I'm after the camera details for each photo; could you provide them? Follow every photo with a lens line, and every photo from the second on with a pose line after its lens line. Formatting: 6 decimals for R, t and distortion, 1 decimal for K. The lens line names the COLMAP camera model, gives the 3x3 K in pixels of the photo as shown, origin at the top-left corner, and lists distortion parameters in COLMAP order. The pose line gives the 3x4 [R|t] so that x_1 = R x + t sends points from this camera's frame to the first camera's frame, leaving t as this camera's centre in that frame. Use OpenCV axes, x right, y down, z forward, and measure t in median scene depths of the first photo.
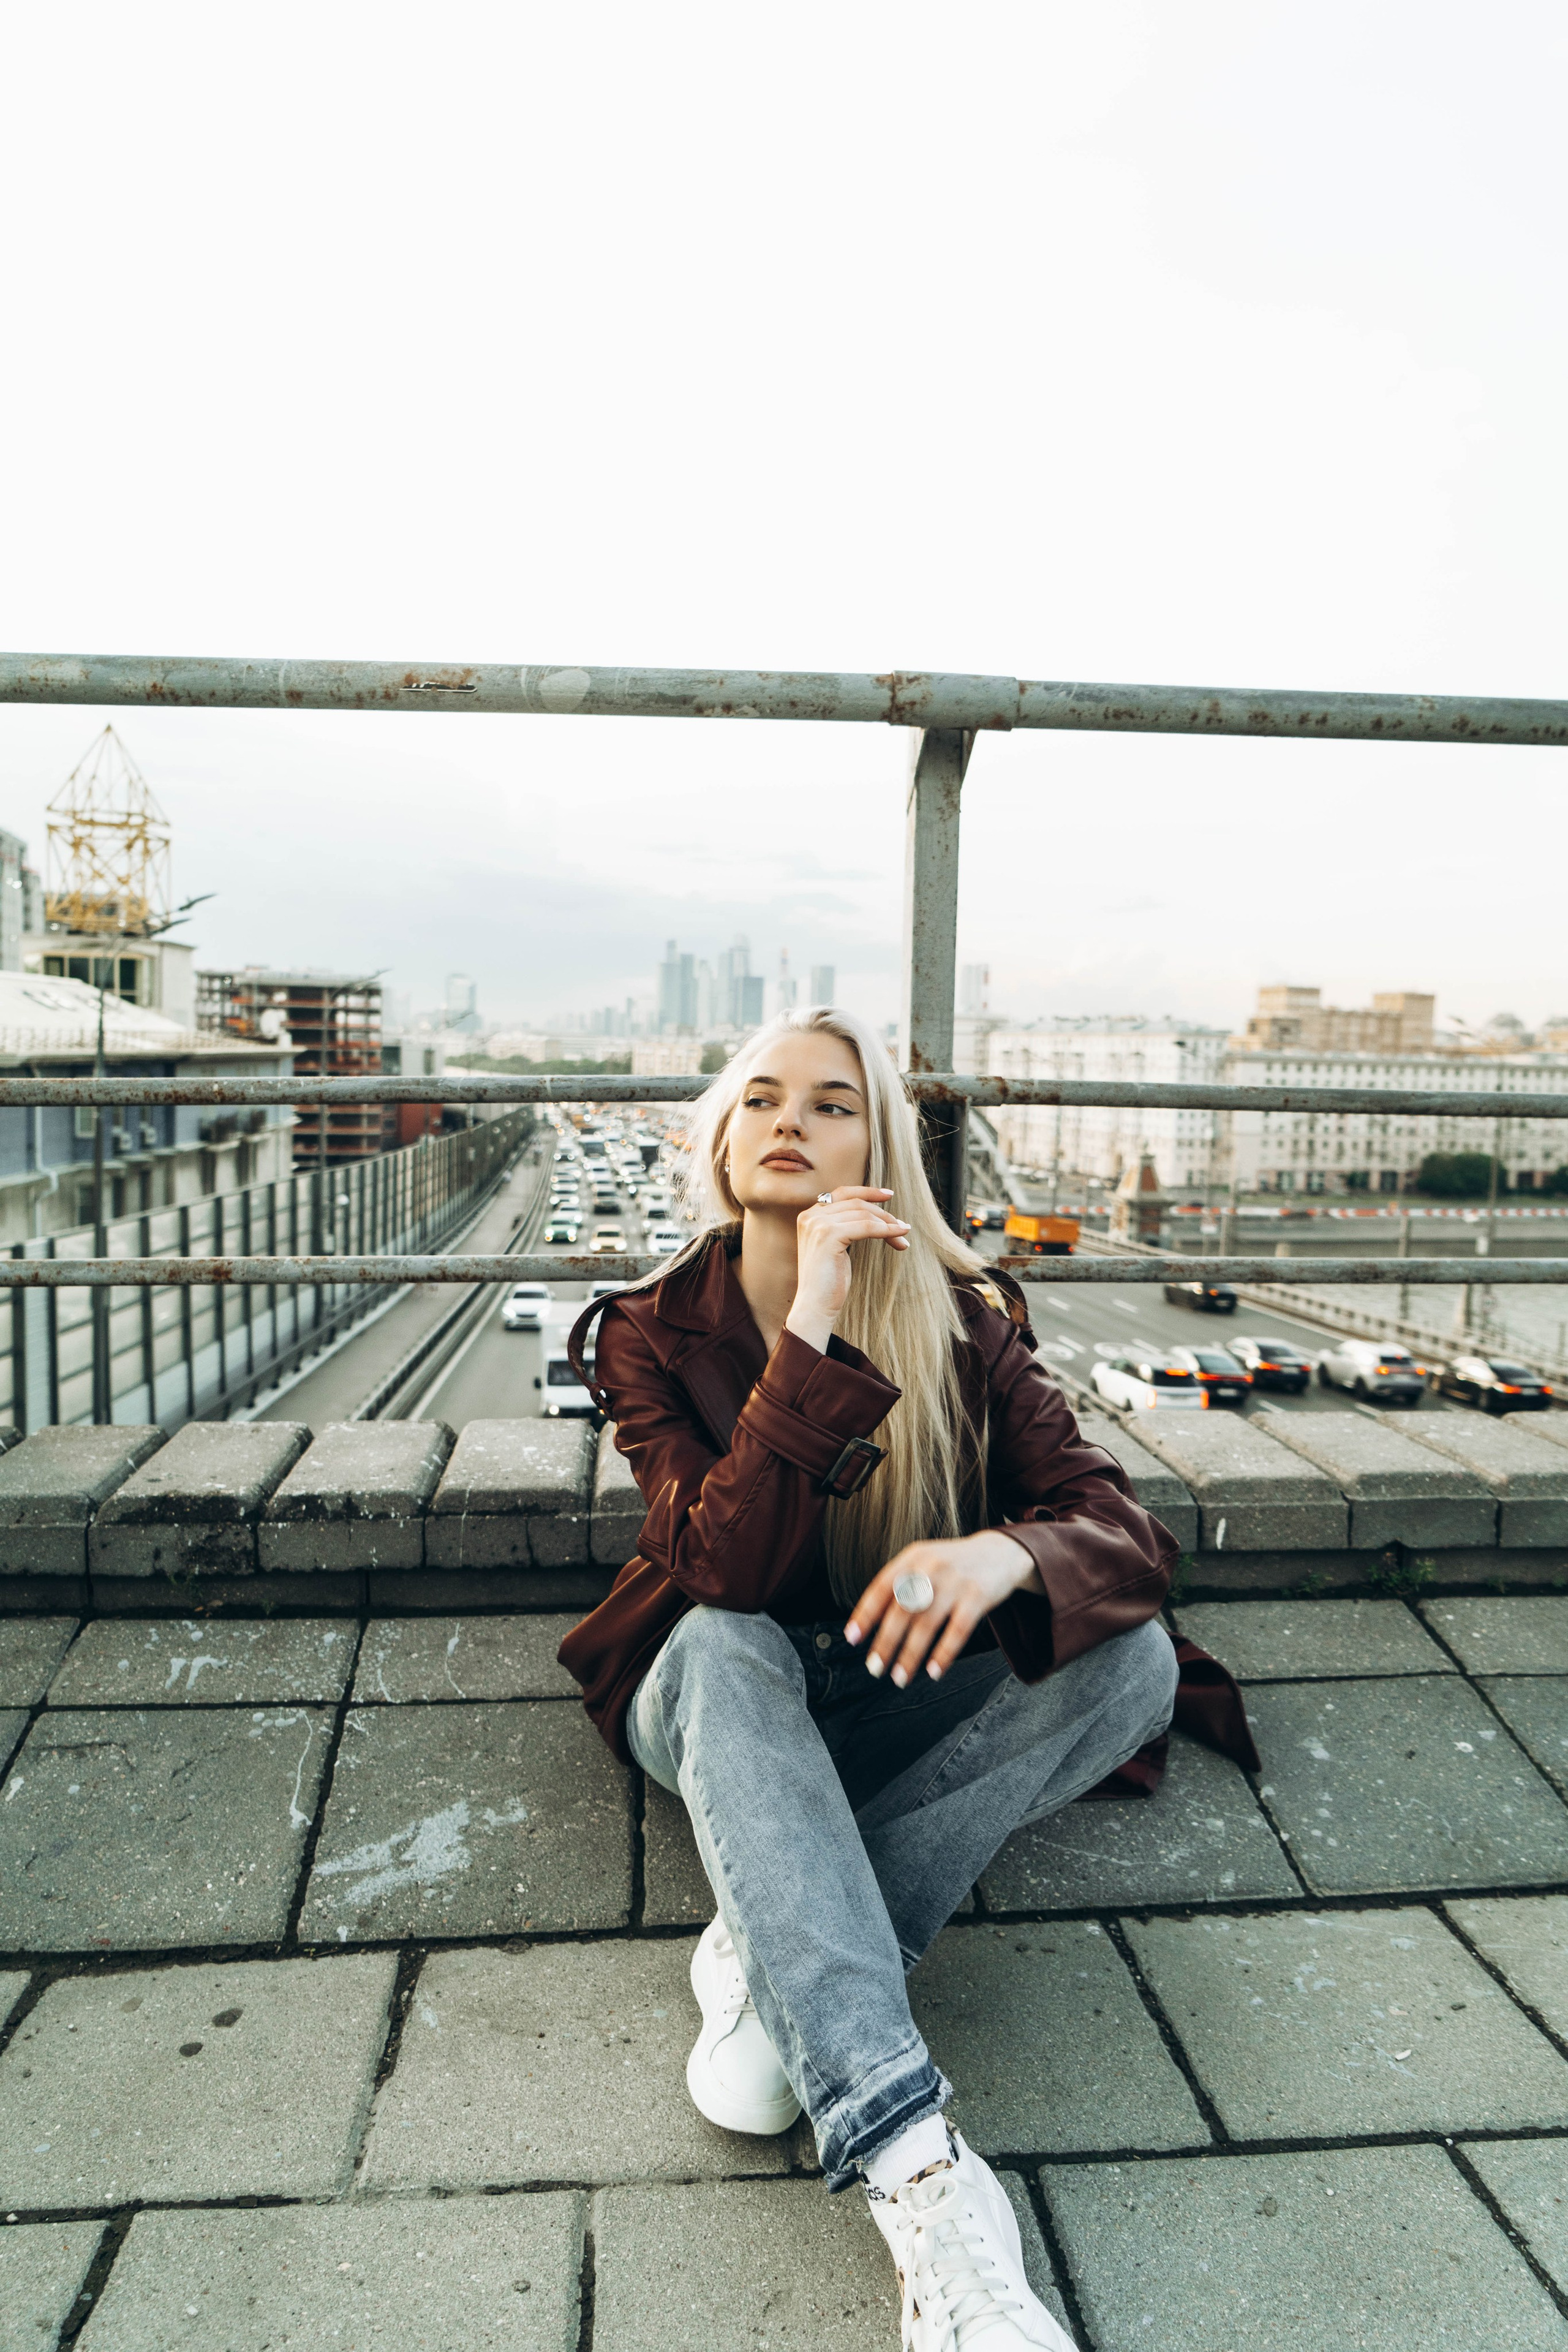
lens RADIAL K [[1555.3, 0, 779.9], [0, 1555.3, 1180.3], [0, 0, 1]] dist [-0.023156, 0.012532]
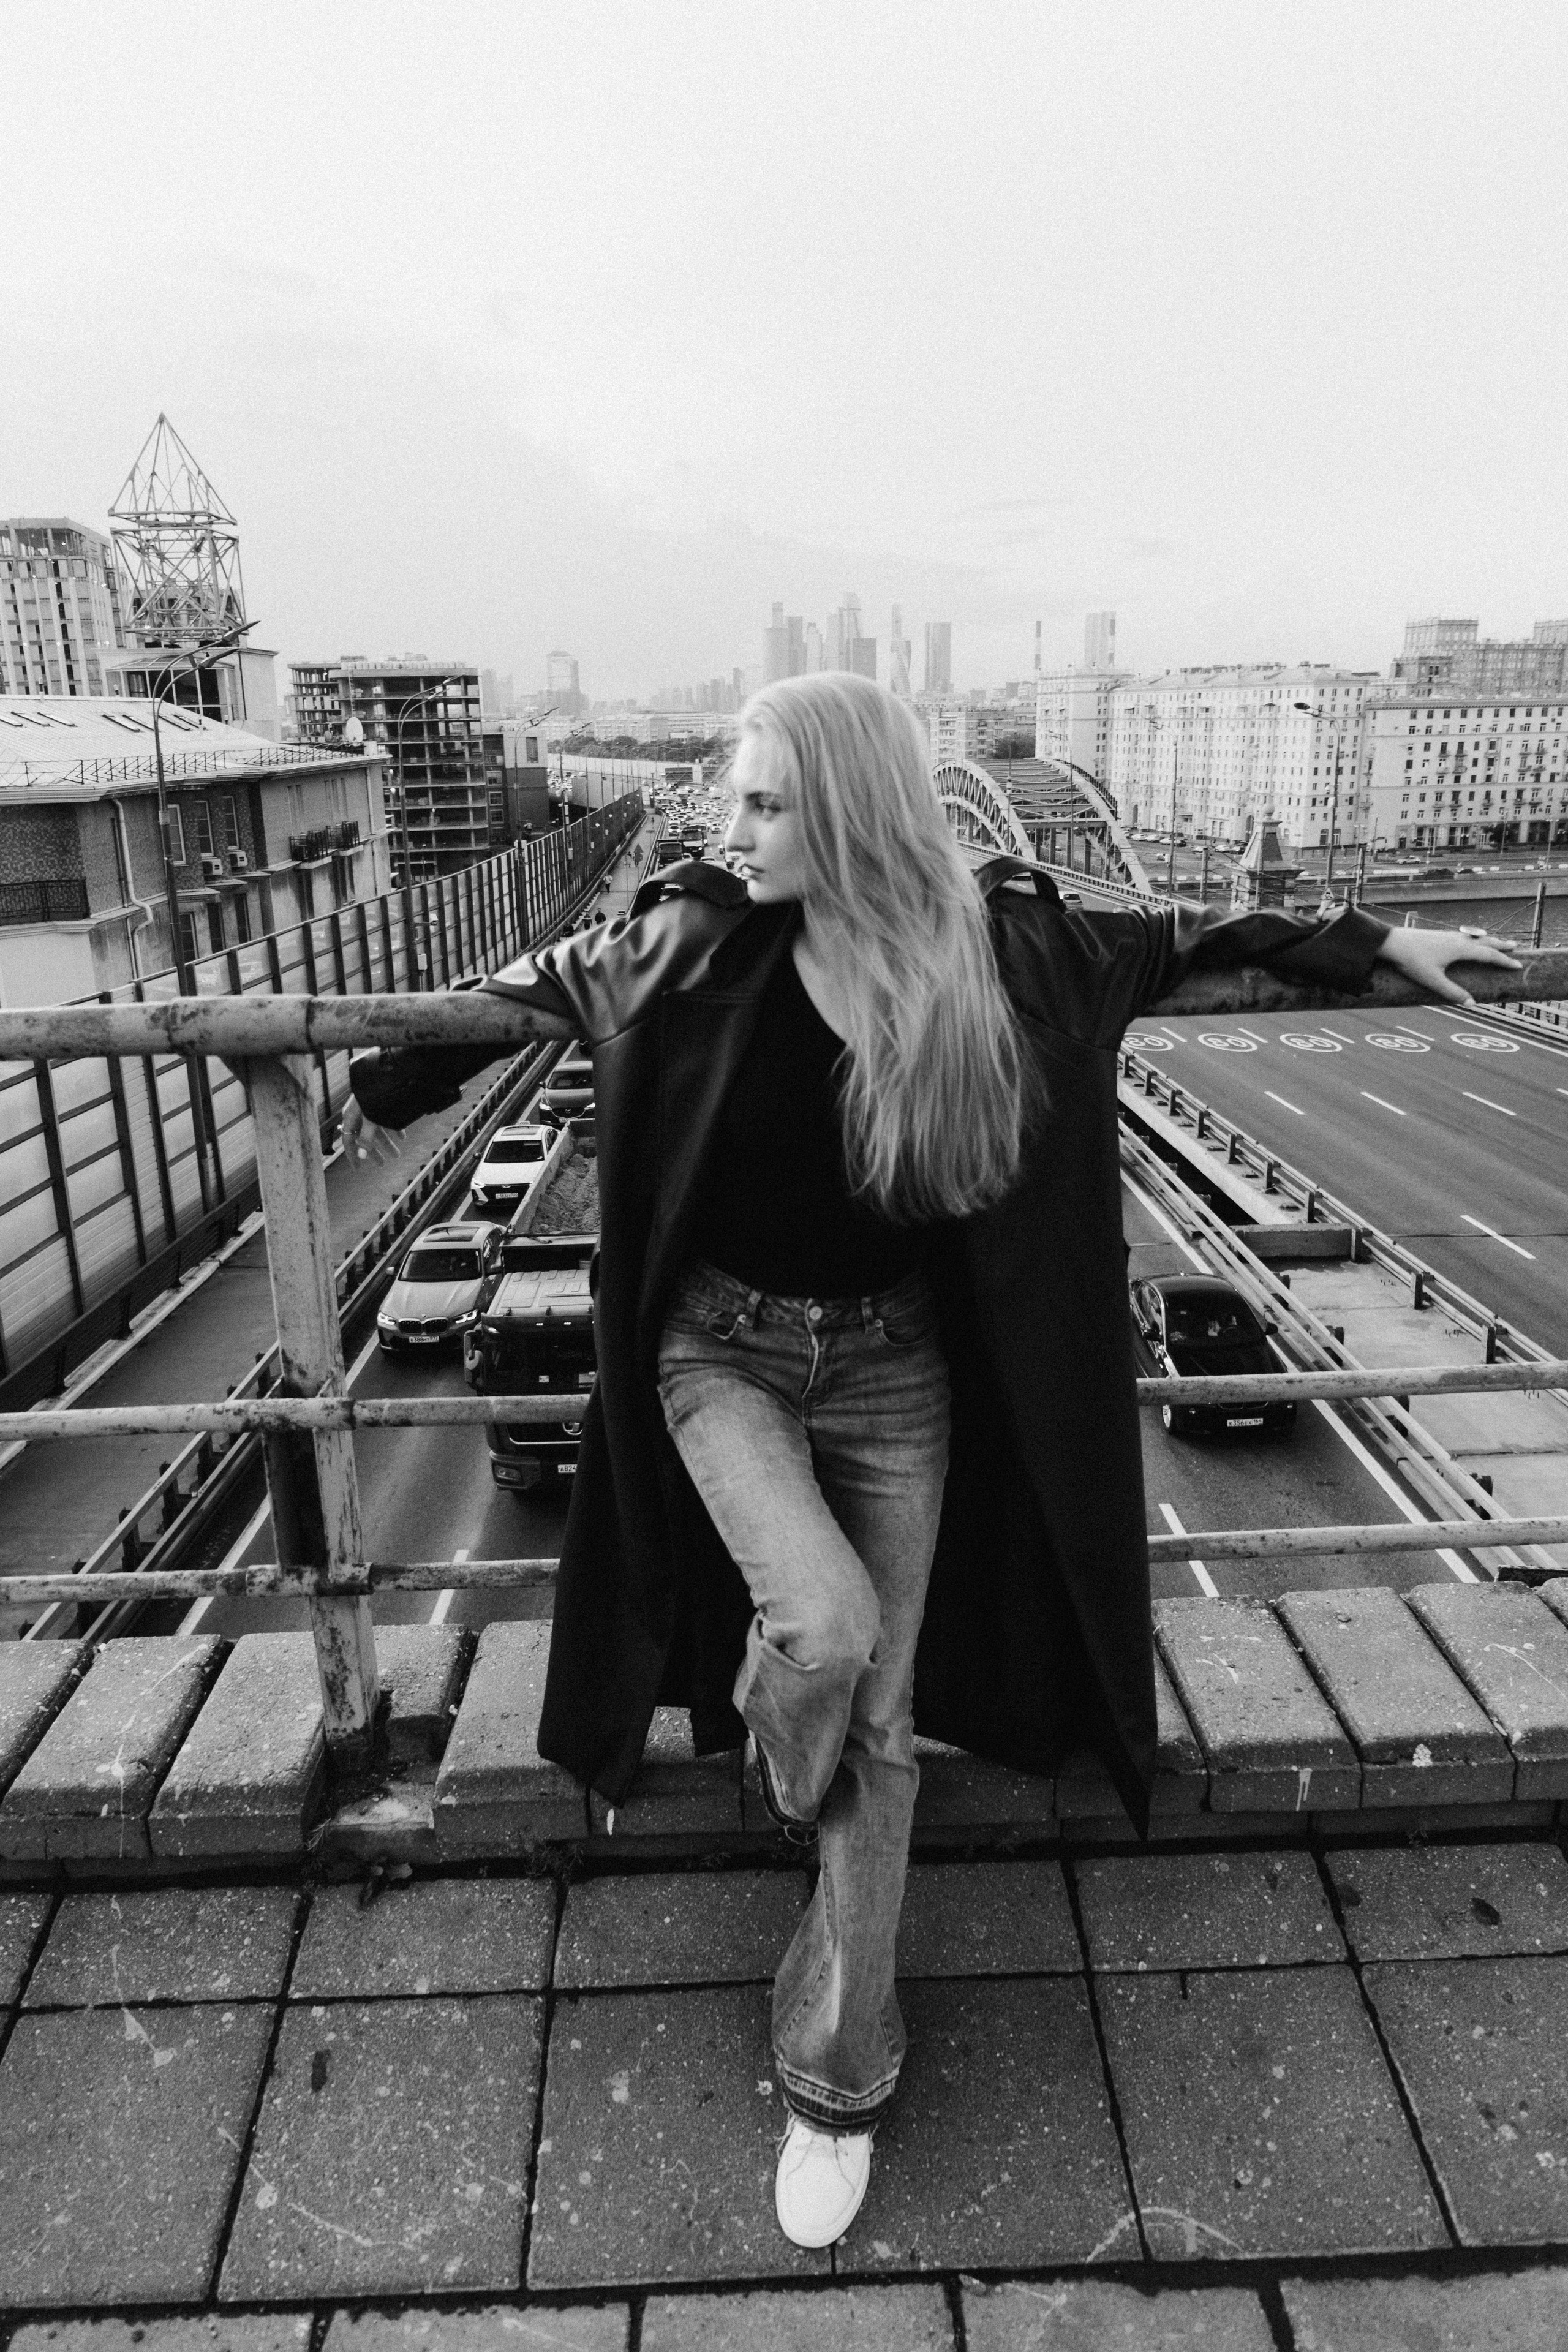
lens RADIAL K [[1558.5, 0, 775.2], [0, 1558.5, 1179.7], [0, 0, 1]] dist [-0.024569, 0.016727]
pose [[0.996342, -0.026193, -0.081339, 0.508273], [0.041981, 0.979111, 0.198948, -0.399014], [0.074429, -0.201635, 0.976629, 0.105211]]
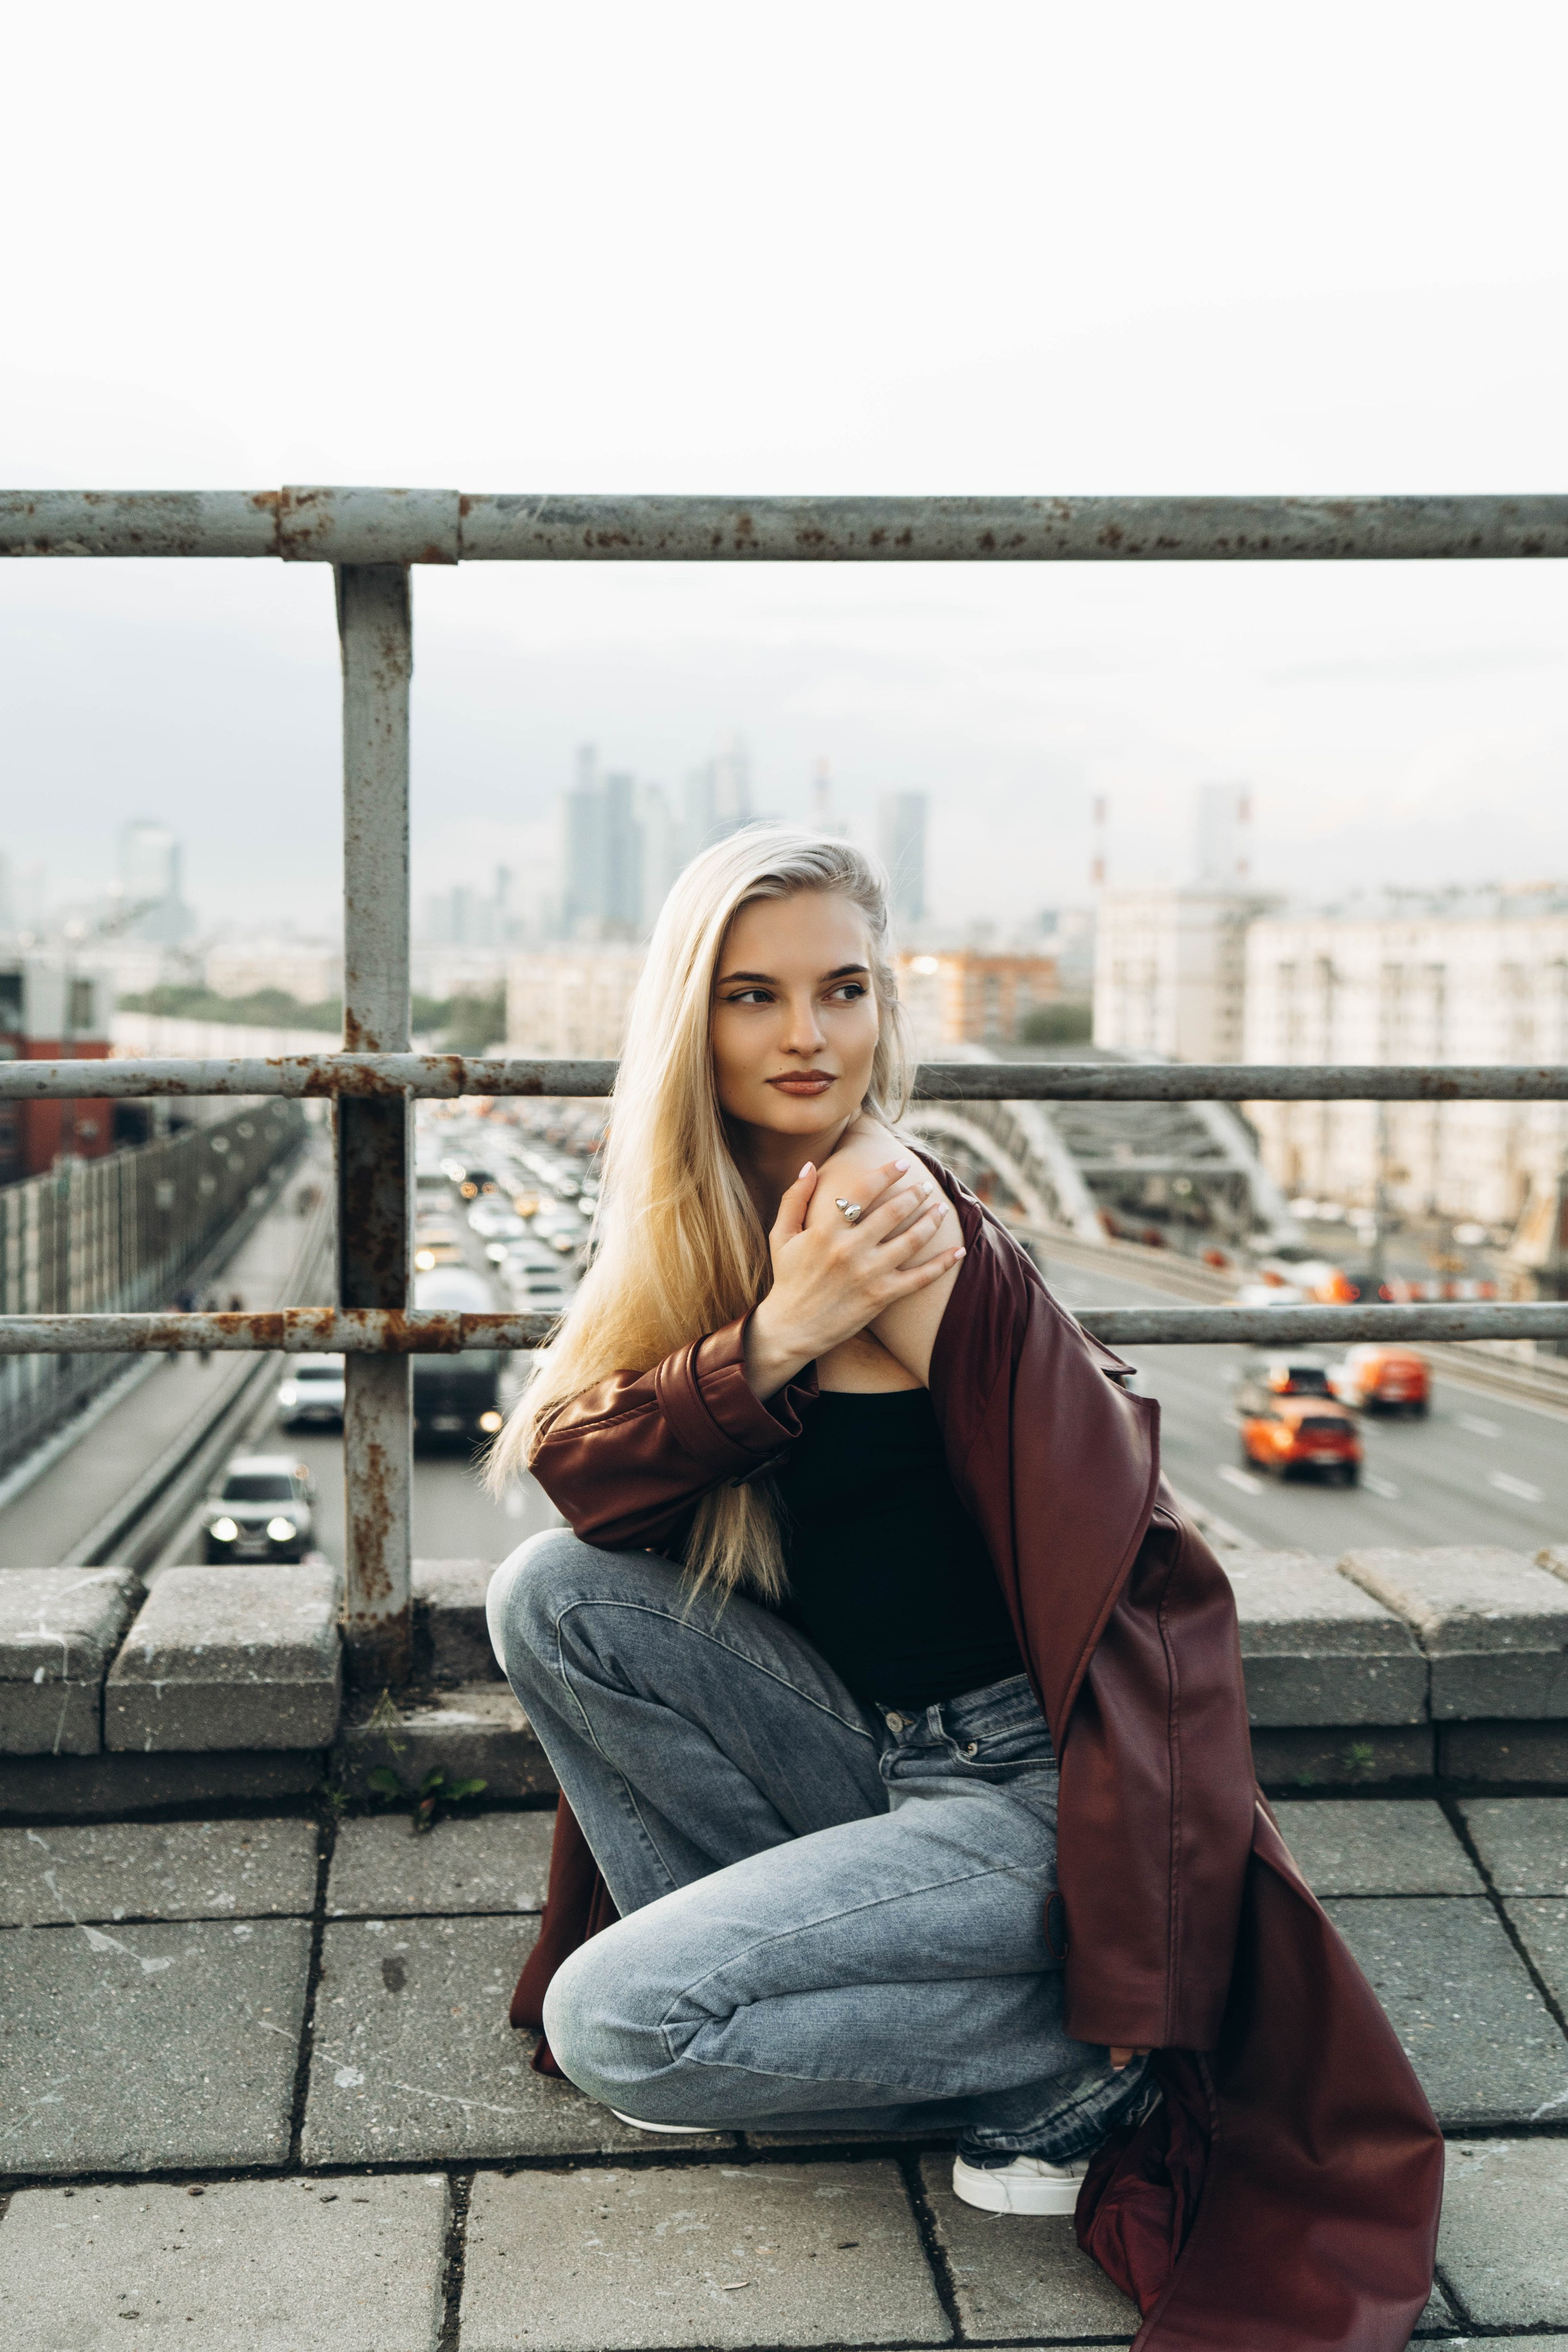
lens RADIAL K [[3230.0, 0, 752.9], [0, 3230.0, 1184.6], [0, 0, 1]] dist [0.073527, -0.114861]
pose [[0.999692, -0.016065, -0.018891, 0.314474], [0.015743, 0.999730, -0.017096, 0.019460], [0.019160, 0.016793, 0.999675, -0.475086]]
